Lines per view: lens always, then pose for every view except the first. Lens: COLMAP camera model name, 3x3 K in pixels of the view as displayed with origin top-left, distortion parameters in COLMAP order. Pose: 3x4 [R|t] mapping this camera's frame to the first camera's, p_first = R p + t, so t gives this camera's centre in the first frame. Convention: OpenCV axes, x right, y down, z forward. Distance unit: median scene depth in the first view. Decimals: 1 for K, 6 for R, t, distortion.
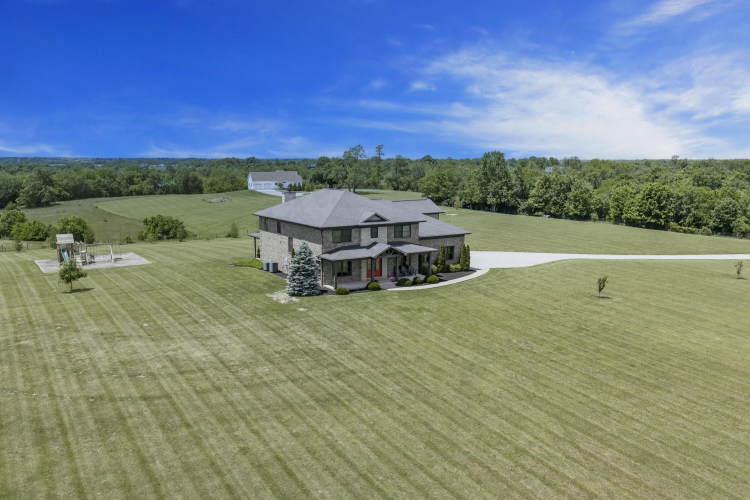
lens RADIAL K [[619.9, 0, 377.9], [0, 619.9, 248.6], [0, 0, 1]] dist [0.028836, -0.055271]
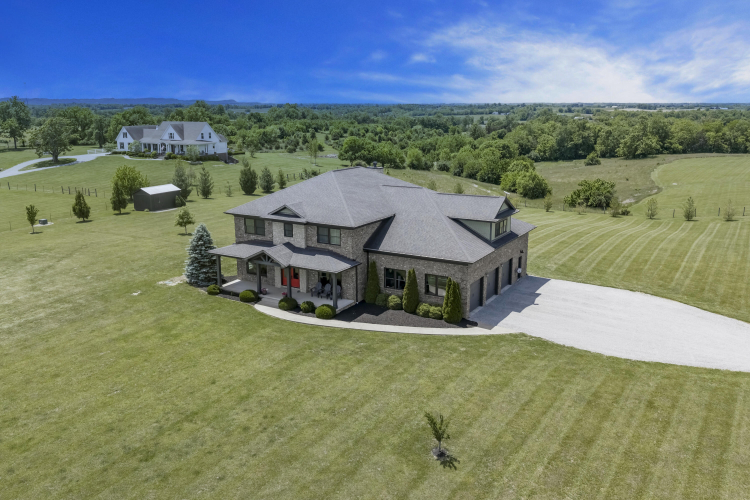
lens RADIAL K [[619.9, 0, 377.9], [0, 619.9, 248.6], [0, 0, 1]] dist [0.028836, -0.055271]
pose [[0.443800, 0.199555, -0.873624, 0.710631], [-0.125106, 0.979140, 0.160104, -0.138742], [0.887350, 0.038241, 0.459508, 0.740782]]
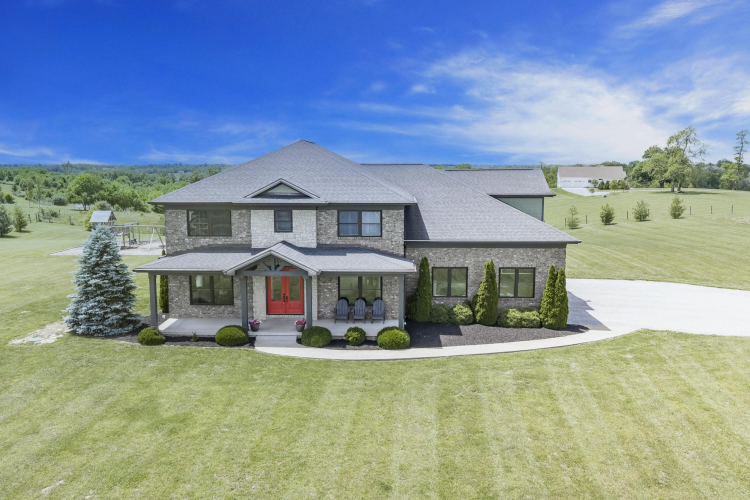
lens RADIAL K [[619.9, 0, 377.9], [0, 619.9, 248.6], [0, 0, 1]] dist [0.028836, -0.055271]
pose [[0.818563, 0.073680, -0.569671, 0.320896], [-0.080002, 0.996697, 0.013956, -0.017362], [0.568818, 0.034151, 0.821754, 0.648130]]
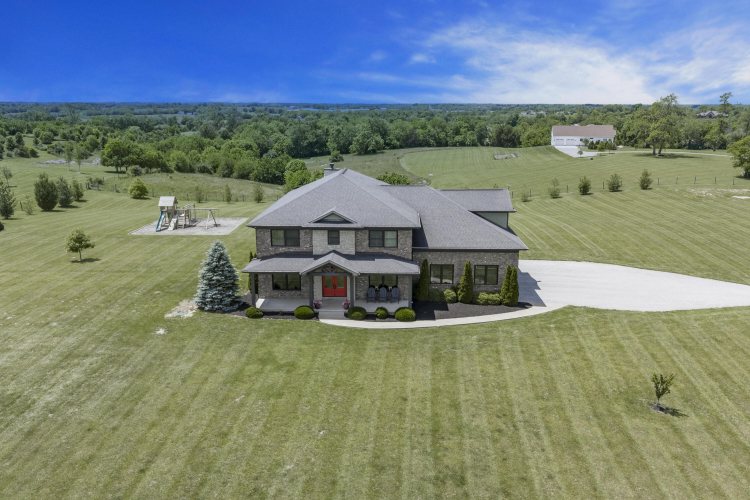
lens RADIAL K [[619.9, 0, 377.9], [0, 619.9, 248.6], [0, 0, 1]] dist [0.028836, -0.055271]
pose [[0.817776, 0.130189, -0.560618, 0.441922], [-0.082760, 0.990557, 0.109309, -0.095923], [0.569555, -0.042994, 0.820828, 0.428817]]
